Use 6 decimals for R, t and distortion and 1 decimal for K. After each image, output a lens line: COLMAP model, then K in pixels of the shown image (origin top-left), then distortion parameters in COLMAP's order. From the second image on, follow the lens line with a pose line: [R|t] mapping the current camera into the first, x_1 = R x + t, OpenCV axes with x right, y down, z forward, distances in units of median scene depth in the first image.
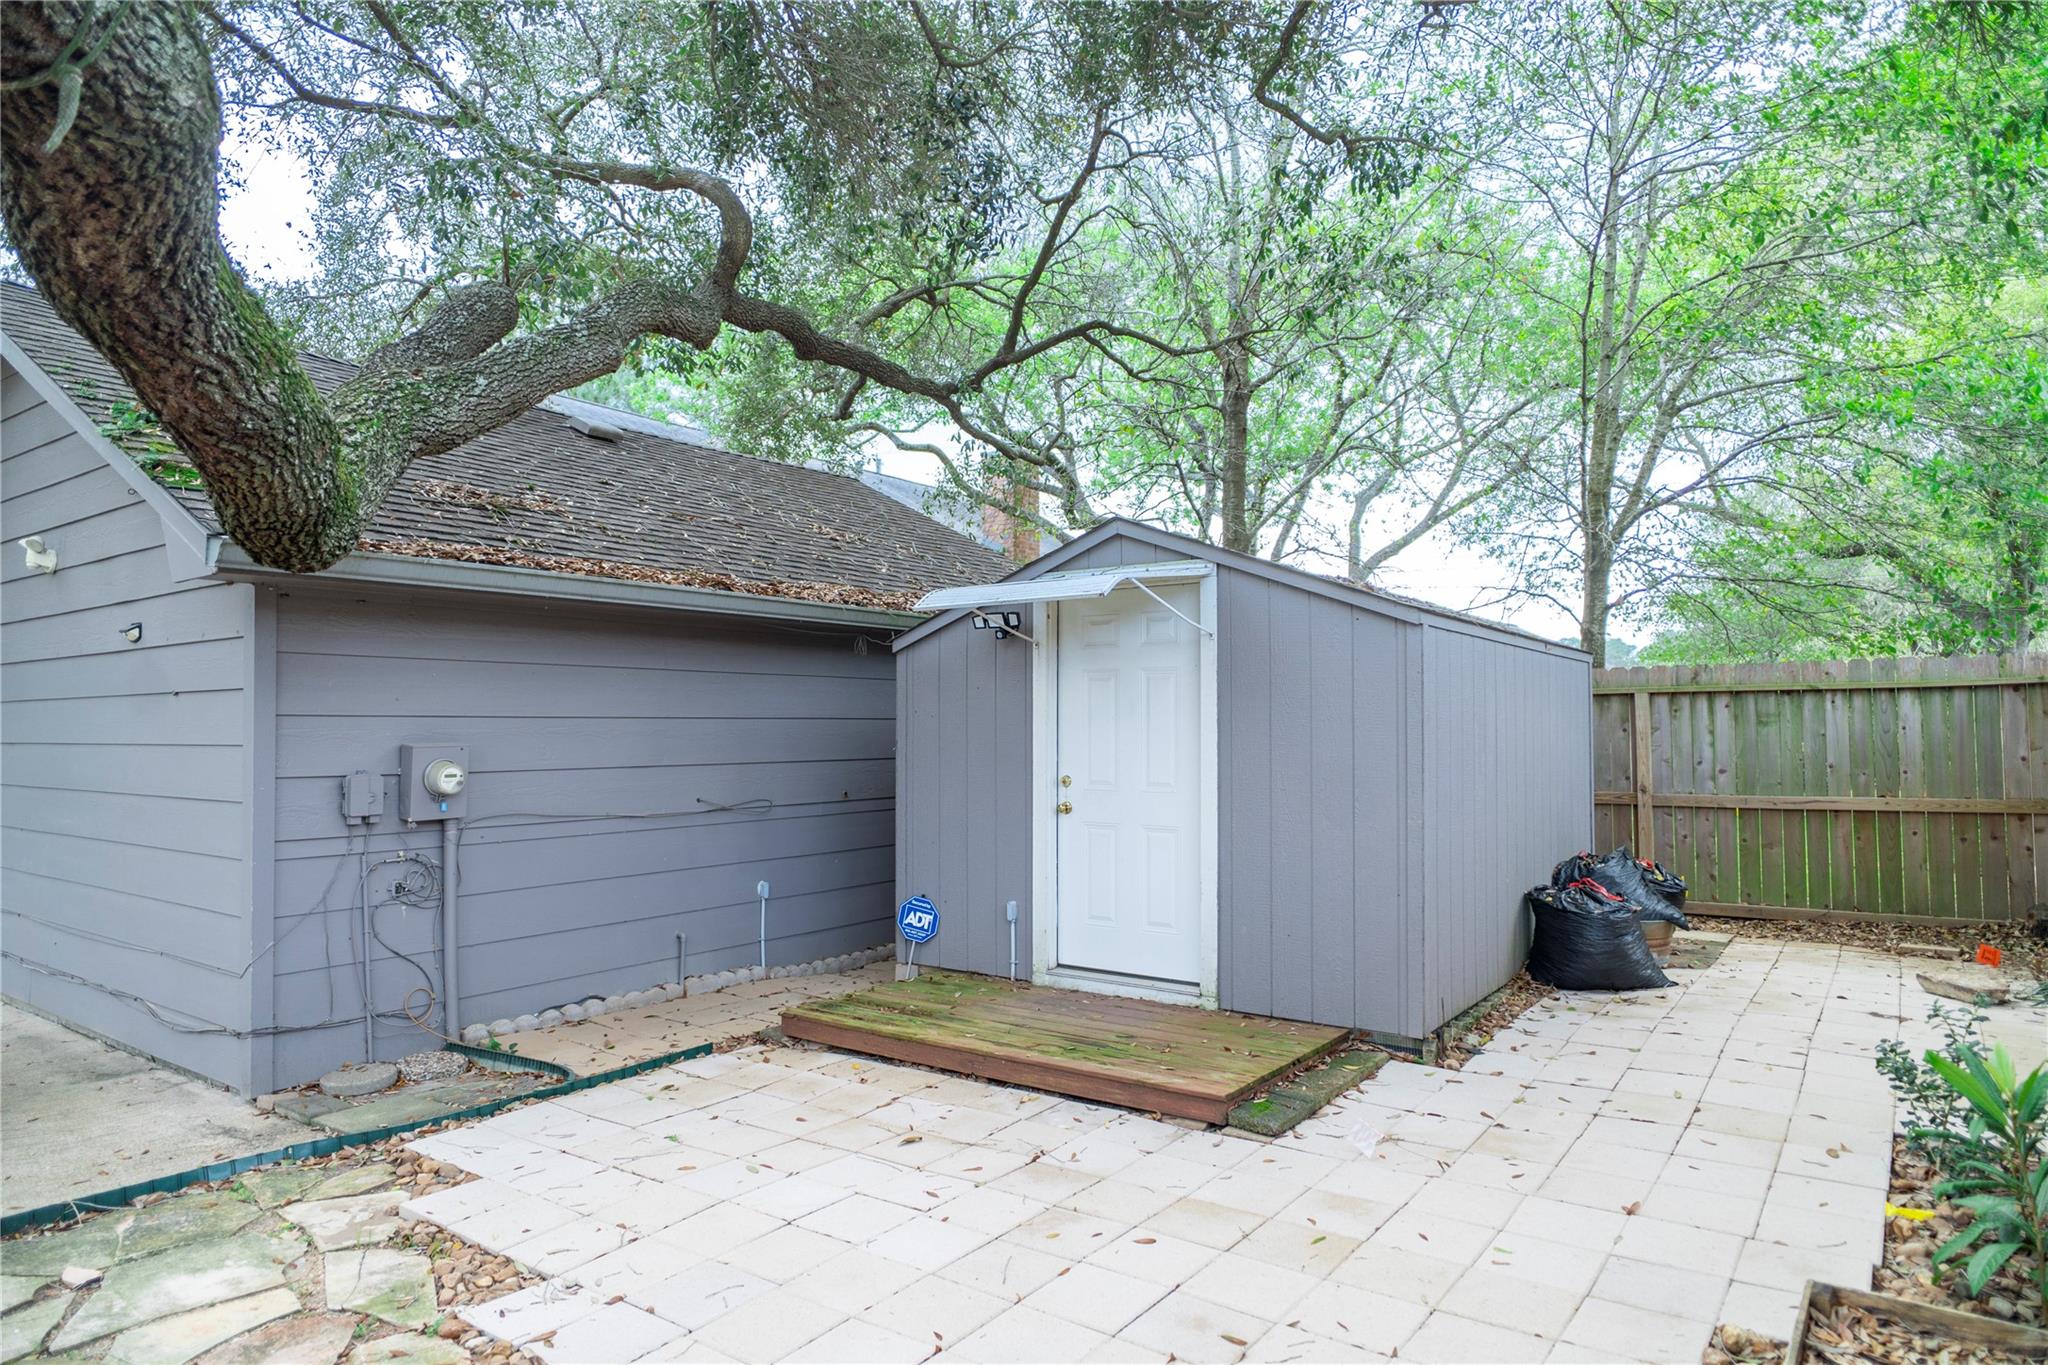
lens RADIAL K [[1226.4, 0, 1014.5], [0, 1226.4, 682.7], [0, 0, 1]] dist [-0.003743, -0.000749]
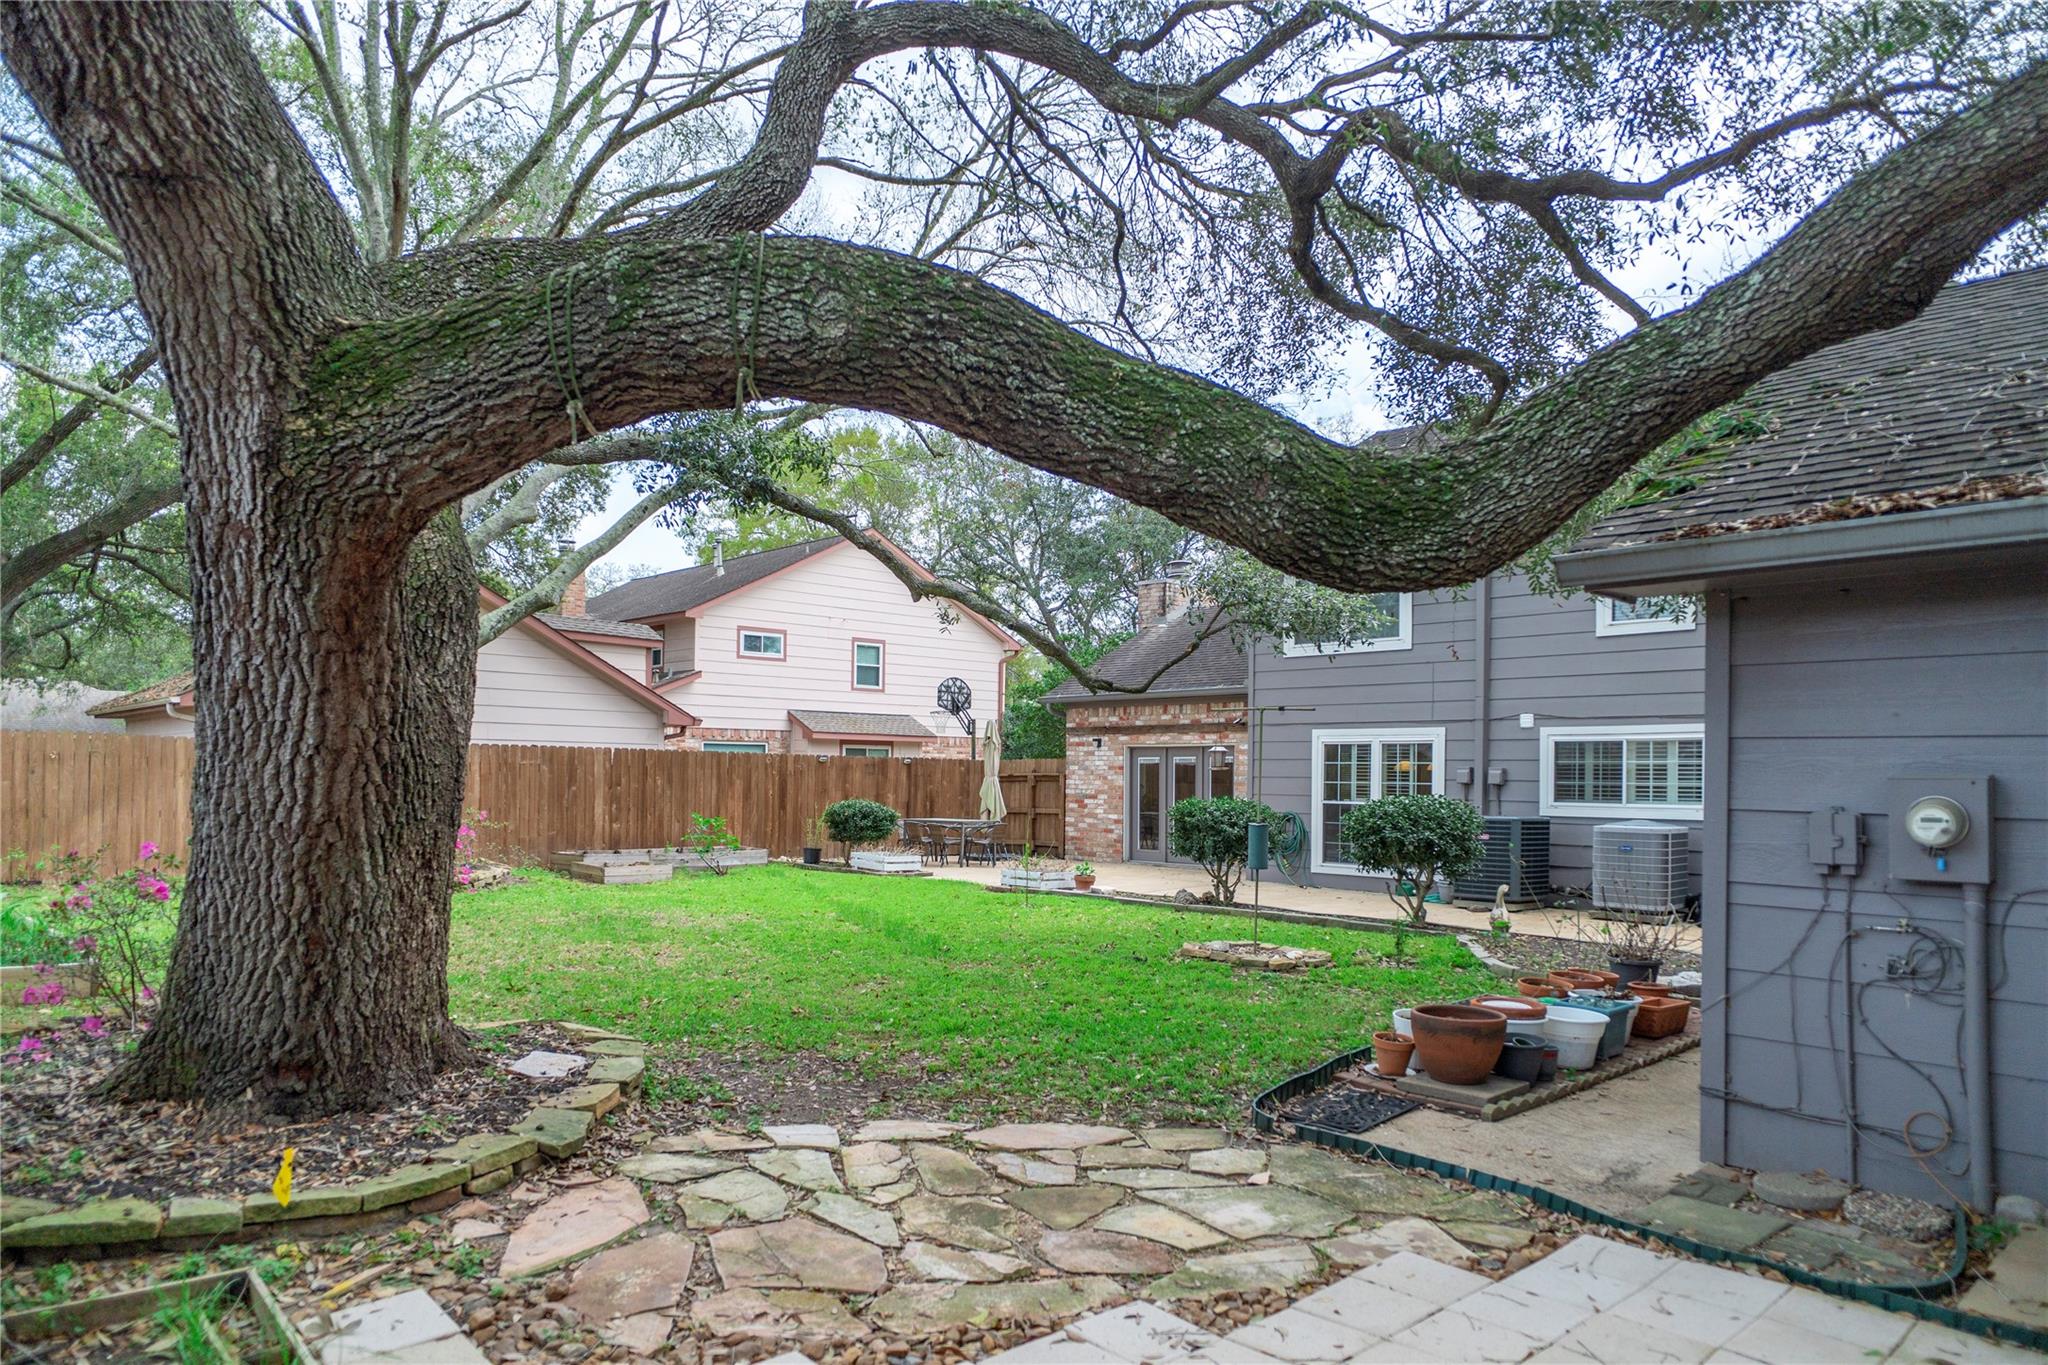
lens RADIAL K [[1226.4, 0, 1015.6], [0, 1226.4, 773.4], [0, 0, 1]] dist [-0.003743, -0.000749]
pose [[-0.183441, 0.009812, -0.982982, 0.360713], [0.026132, 0.999645, 0.005102, 0.035406], [0.982683, -0.024752, -0.183632, 0.677764]]
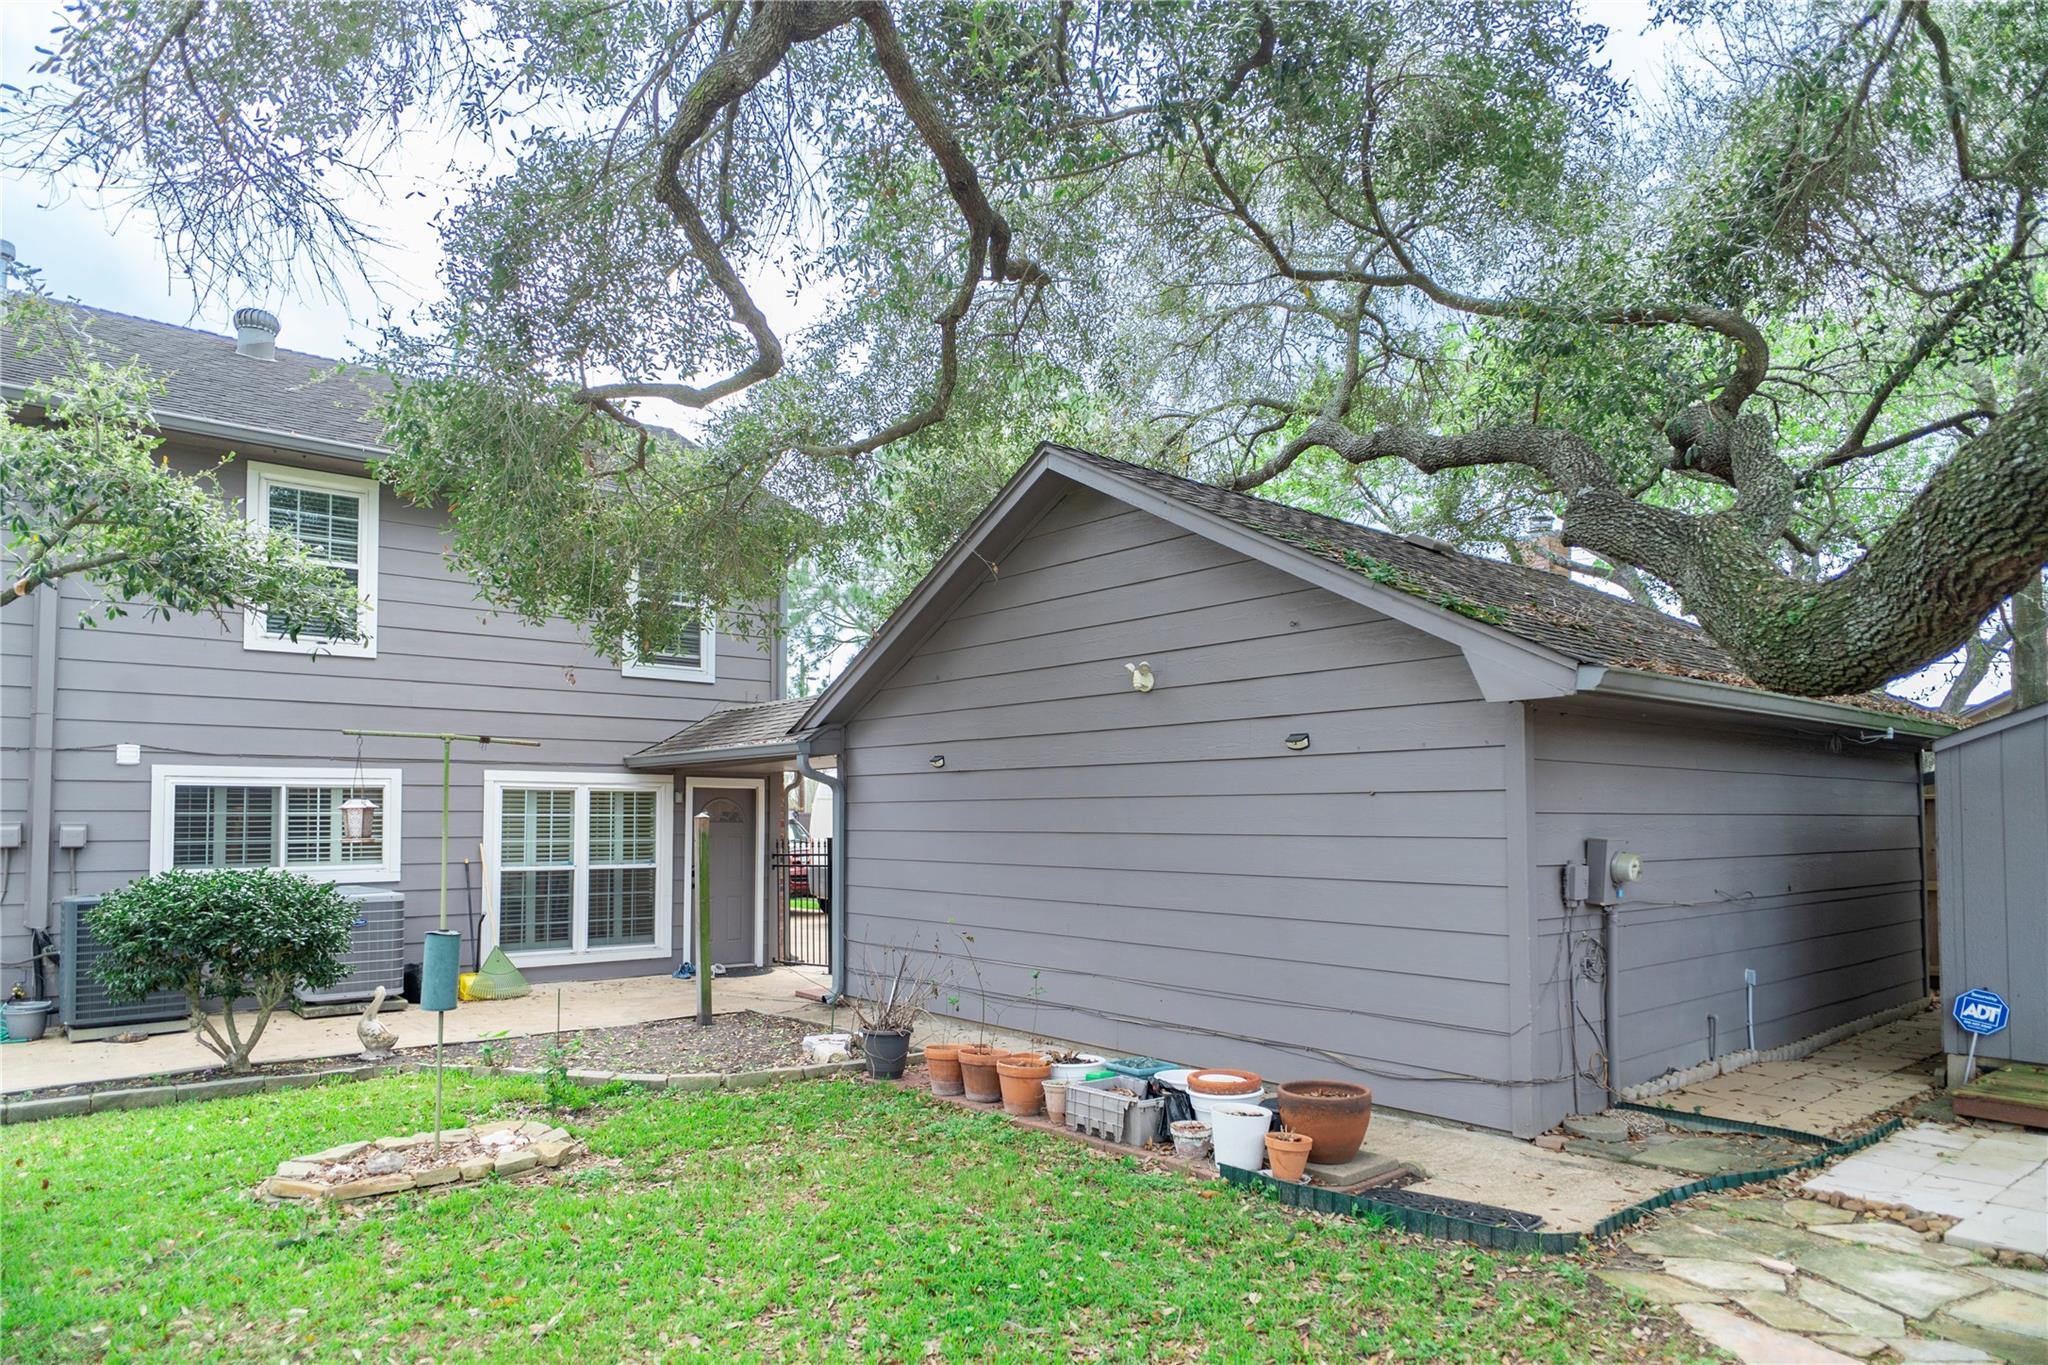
lens RADIAL K [[1226.4, 0, 1020.1], [0, 1226.4, 770.4], [0, 0, 1]] dist [-0.003743, -0.000749]
pose [[0.969431, -0.001110, -0.245361, -0.817393], [0.000670, 0.999998, -0.001876, -0.012668], [0.245363, 0.001654, 0.969430, -0.270642]]
